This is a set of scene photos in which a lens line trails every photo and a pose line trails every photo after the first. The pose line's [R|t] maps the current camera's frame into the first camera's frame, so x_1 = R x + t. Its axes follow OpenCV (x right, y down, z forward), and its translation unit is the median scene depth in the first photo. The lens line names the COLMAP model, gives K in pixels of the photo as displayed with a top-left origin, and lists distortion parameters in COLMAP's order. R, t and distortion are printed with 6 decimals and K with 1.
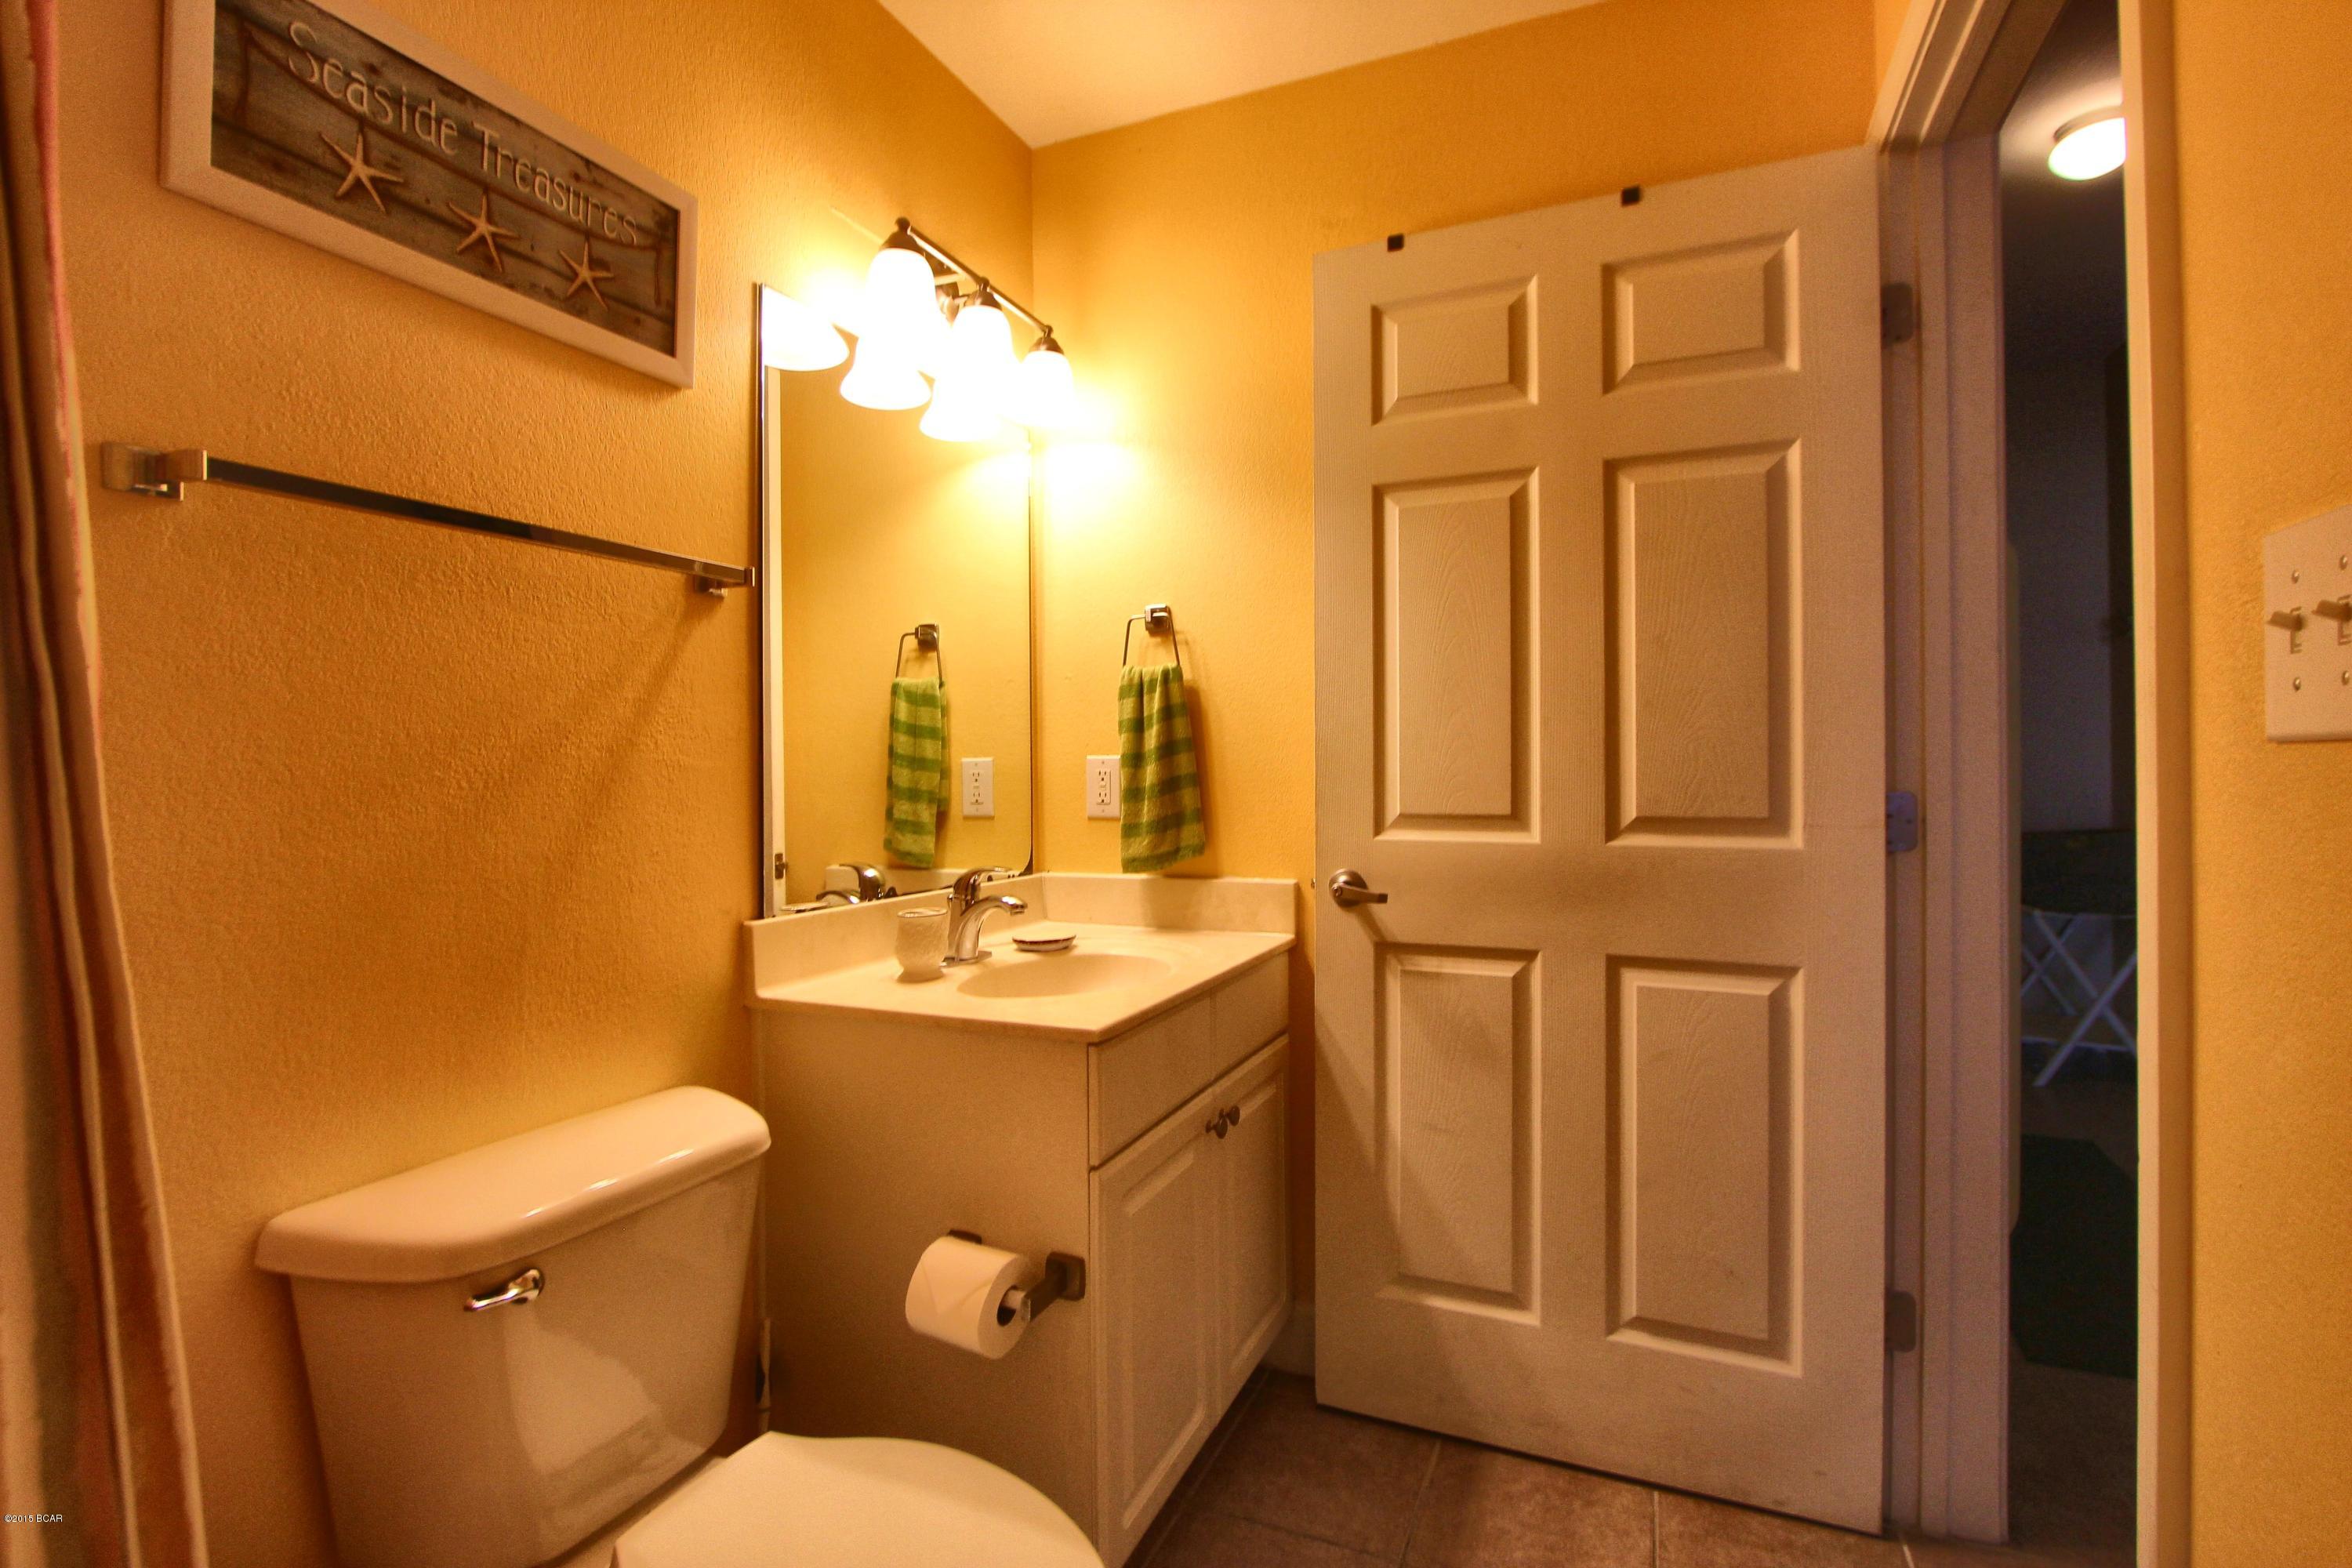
lens RADIAL K [[1083.8, 0, 1191.5], [0, 1083.8, 764.0], [0, 0, 1]] dist [-0.019839, 0.003853]
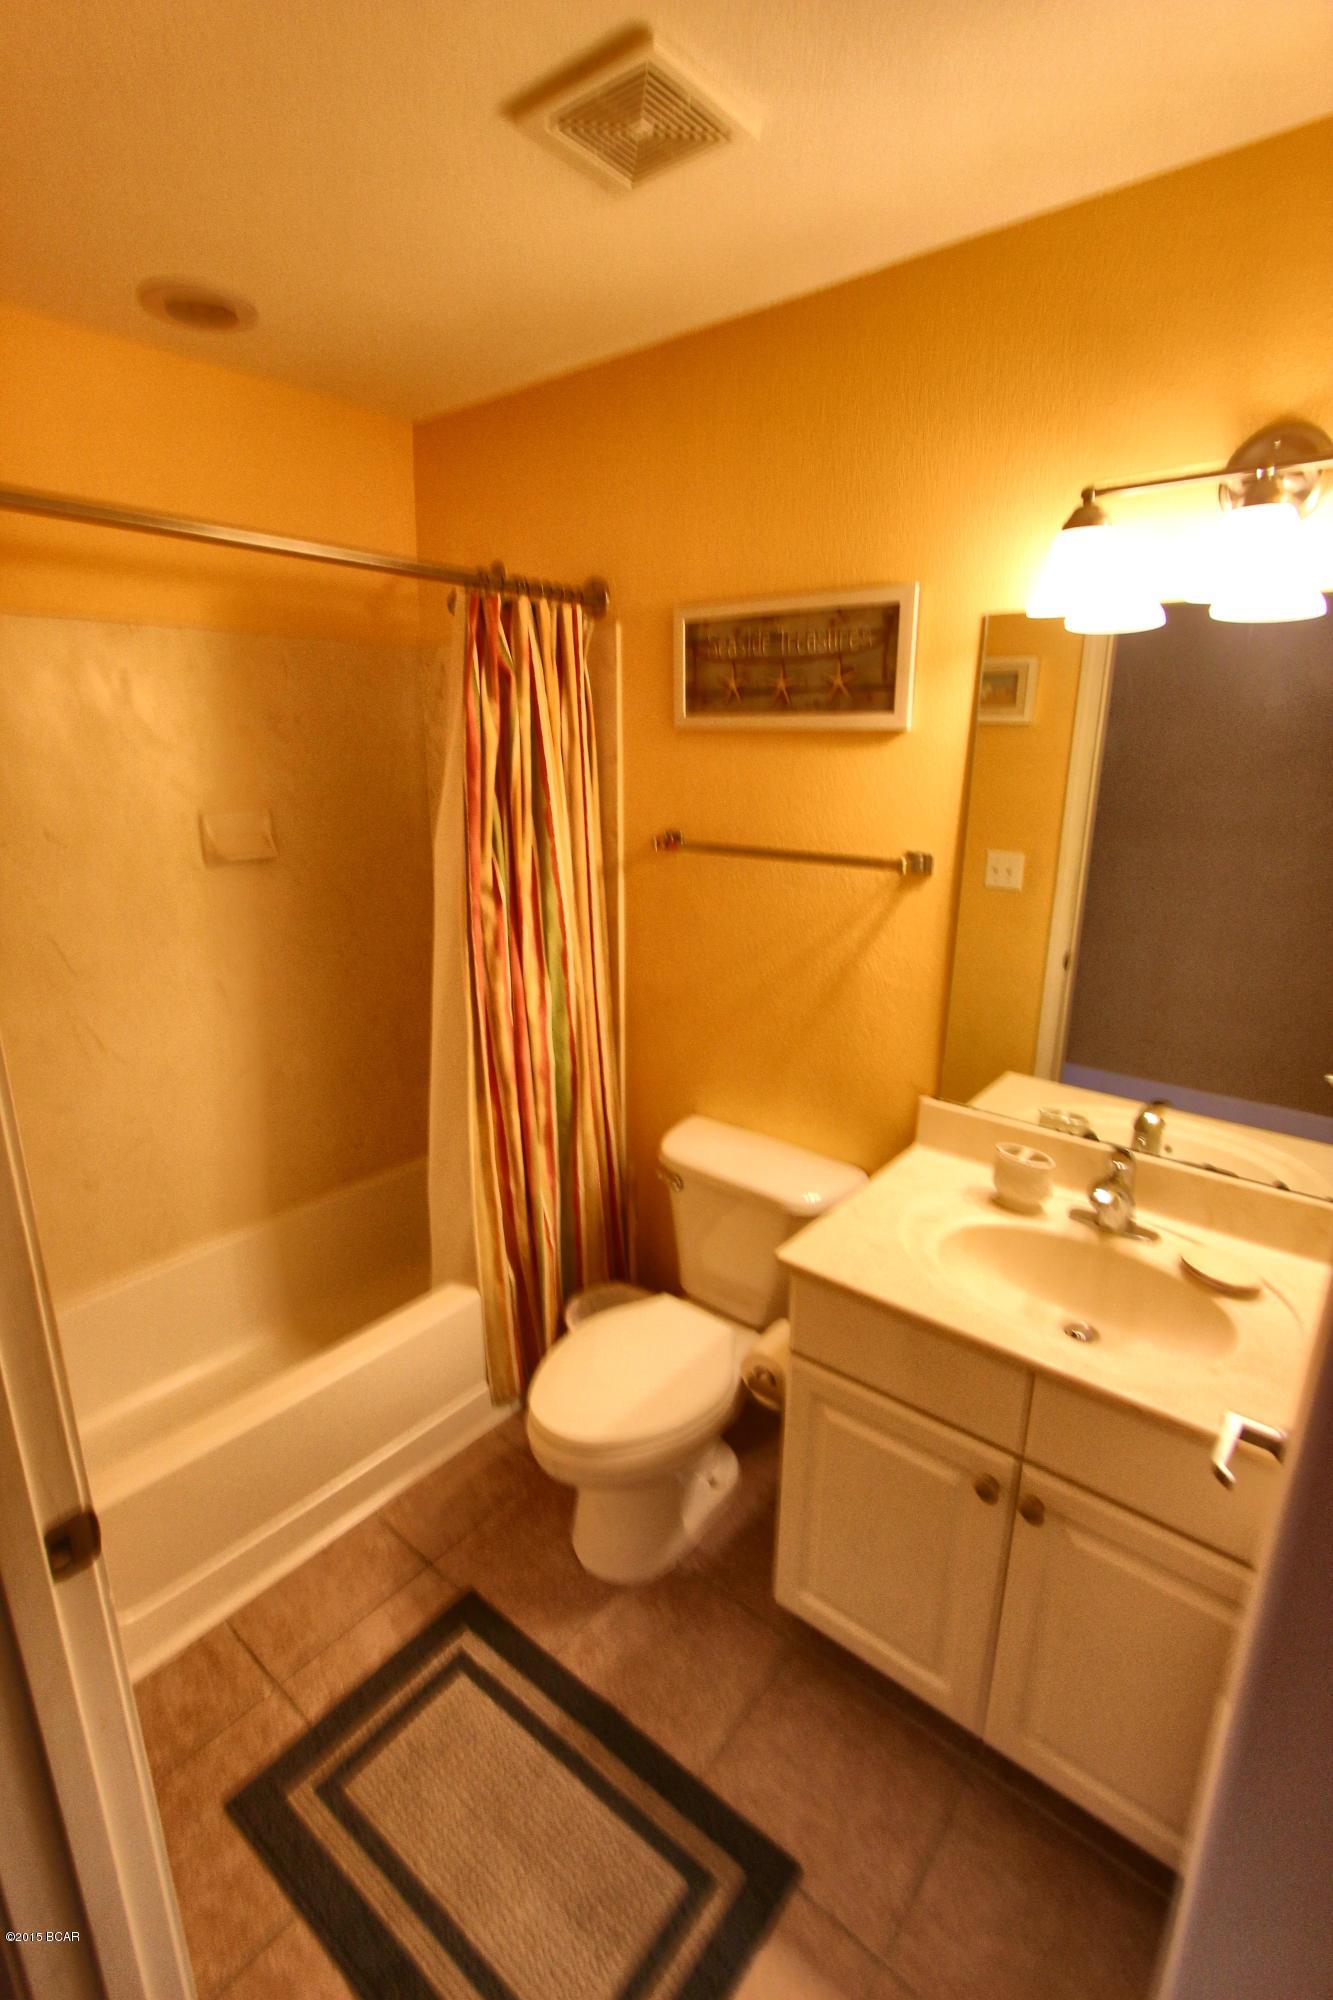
lens RADIAL K [[921.6, 0, 666.5], [0, 921.6, 1000.0], [0, 0, 1]] dist [-0.019839, 0.003853]
pose [[-0.270888, 0.263148, -0.925944, 0.932541], [-0.002246, 0.961734, 0.273976, -0.375964], [0.962608, 0.076297, -0.259931, 1.156001]]
